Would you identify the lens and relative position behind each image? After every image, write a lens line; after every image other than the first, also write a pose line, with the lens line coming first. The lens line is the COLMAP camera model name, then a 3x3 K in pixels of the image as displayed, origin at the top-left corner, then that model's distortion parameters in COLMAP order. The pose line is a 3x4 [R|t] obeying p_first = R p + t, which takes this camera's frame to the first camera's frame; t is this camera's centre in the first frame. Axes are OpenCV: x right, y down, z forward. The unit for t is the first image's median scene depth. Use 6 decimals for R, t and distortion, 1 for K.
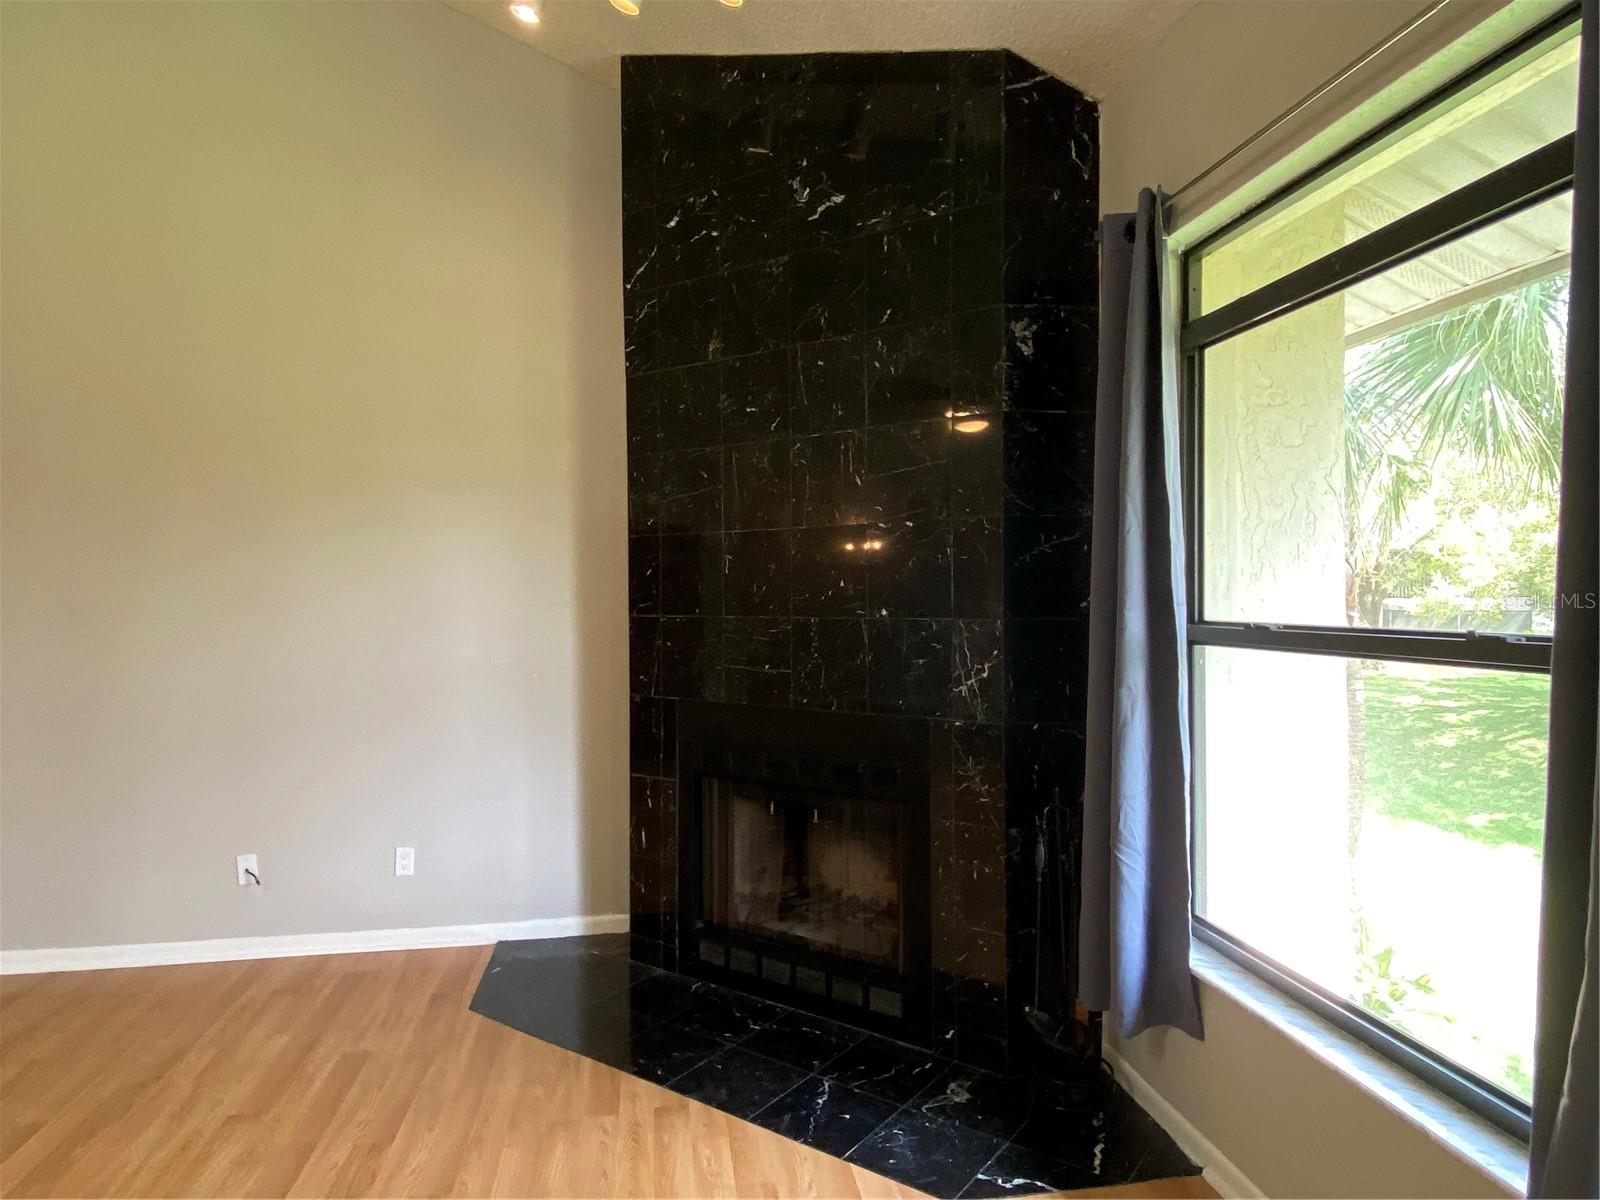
lens RADIAL K [[977.3, 0, 803.2], [0, 977.3, 594.7], [0, 0, 1]] dist [0.029377, -0.028962]
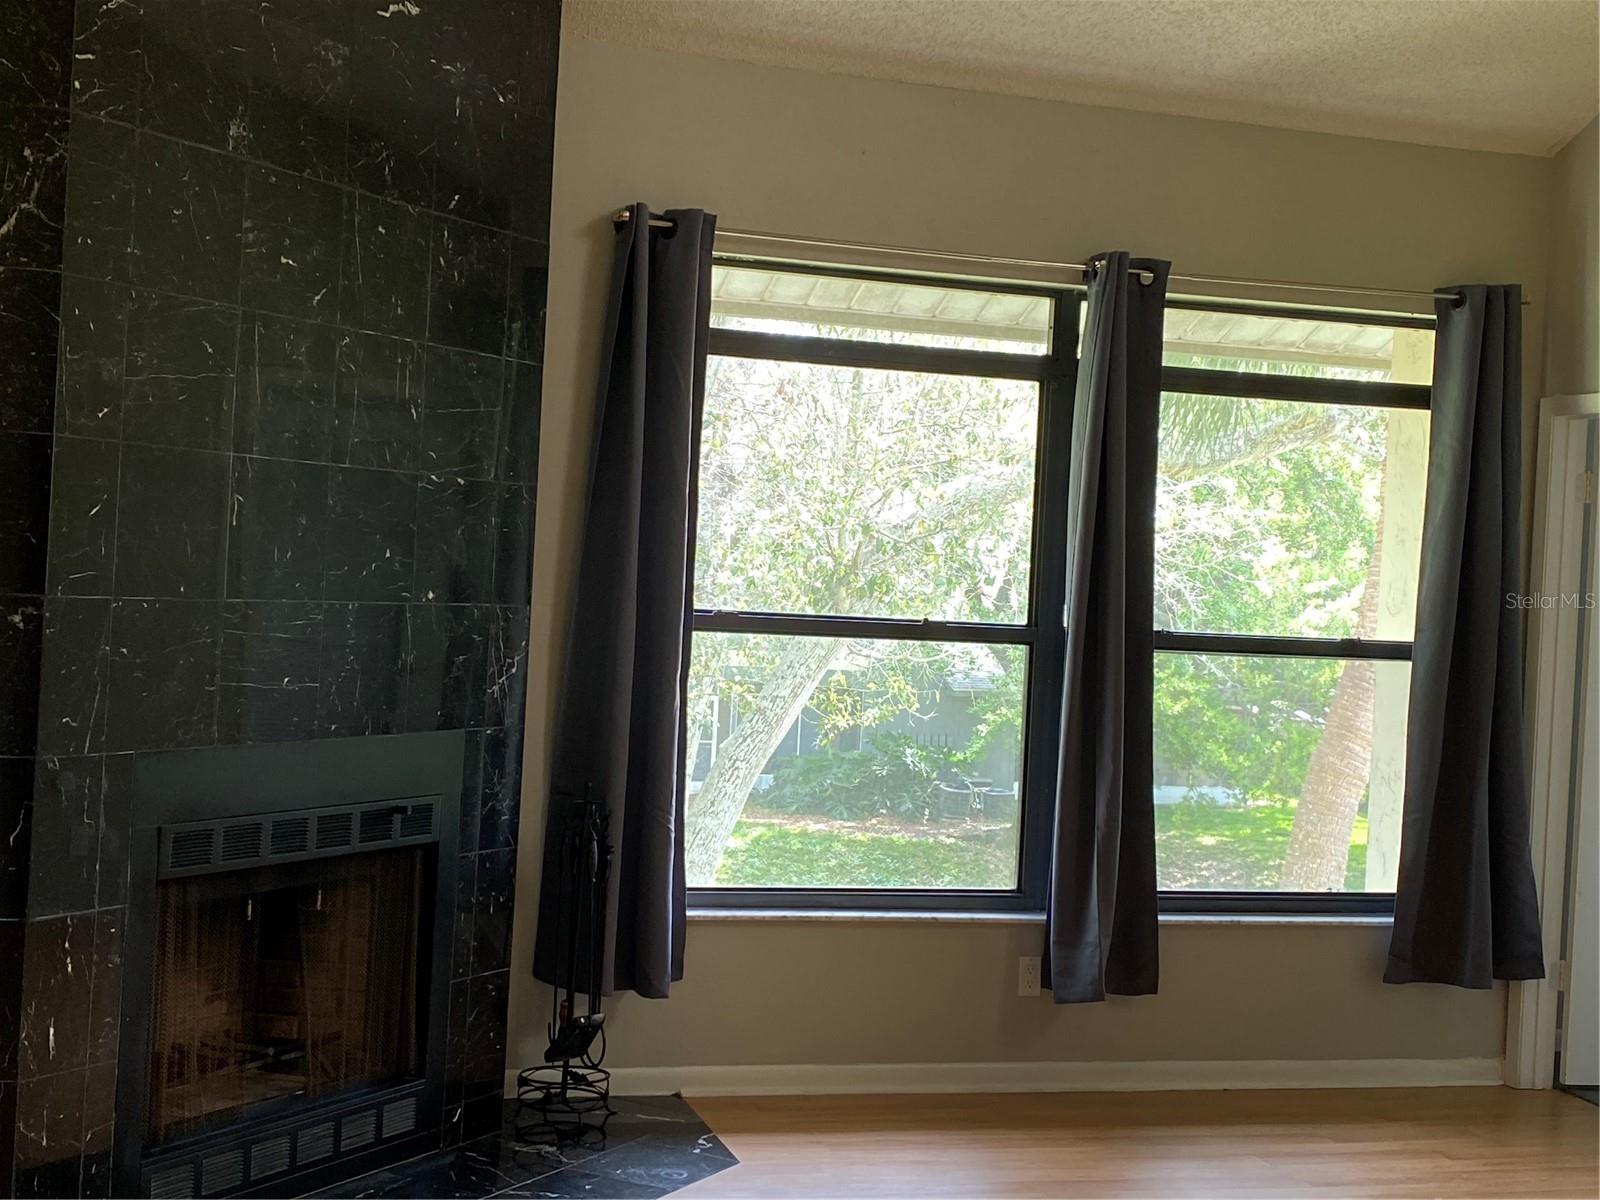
lens RADIAL K [[2128.7, 0, 802.0], [0, 2128.7, 585.5], [0, 0, 1]] dist [0.087672, 0.000000]
pose [[-0.130666, -0.008717, 0.991388, -1.559701], [-0.053542, 0.998564, 0.001724, -0.007521], [-0.989980, -0.052856, -0.130945, 0.924530]]
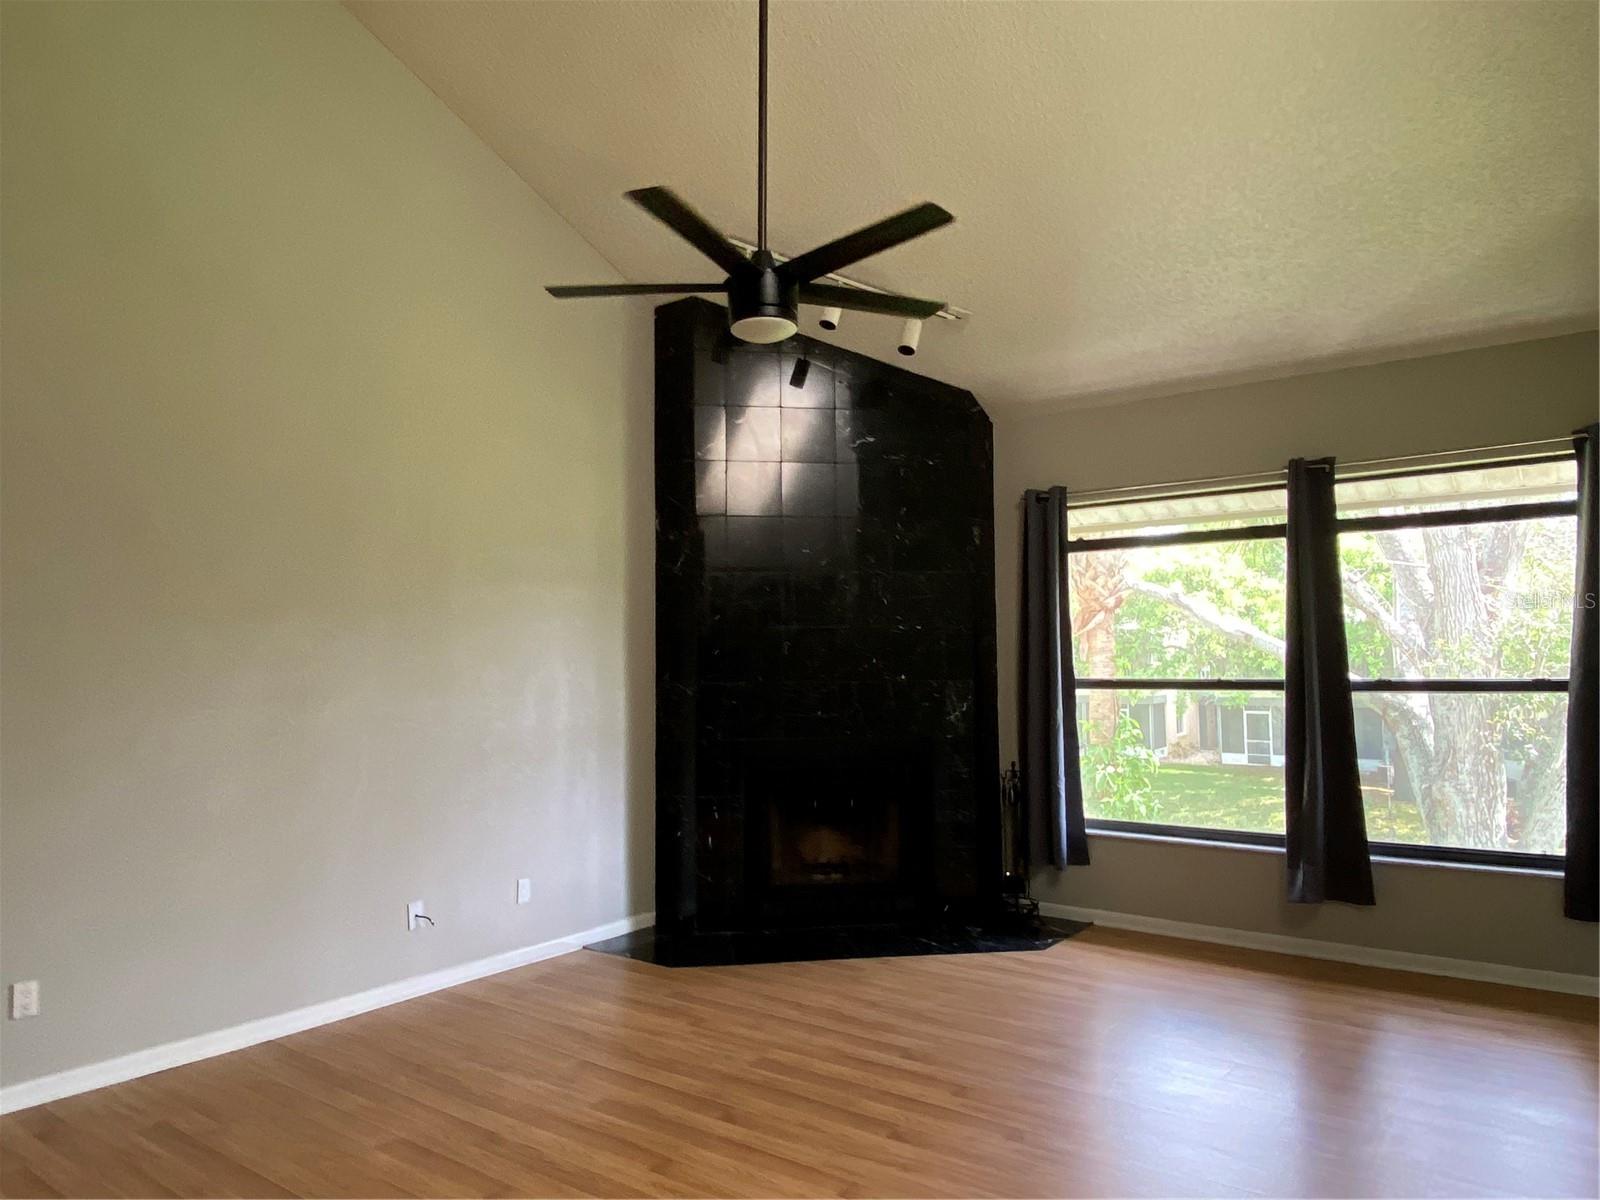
lens RADIAL K [[1074.2, 0, 803.1], [0, 1074.2, 572.0], [0, 0, 1]] dist [0.009998, -0.013711]
pose [[0.723285, 0.053399, 0.688482, -1.378393], [0.007021, 0.996386, -0.084655, -0.008160], [-0.690514, 0.066063, 0.720296, -0.280426]]
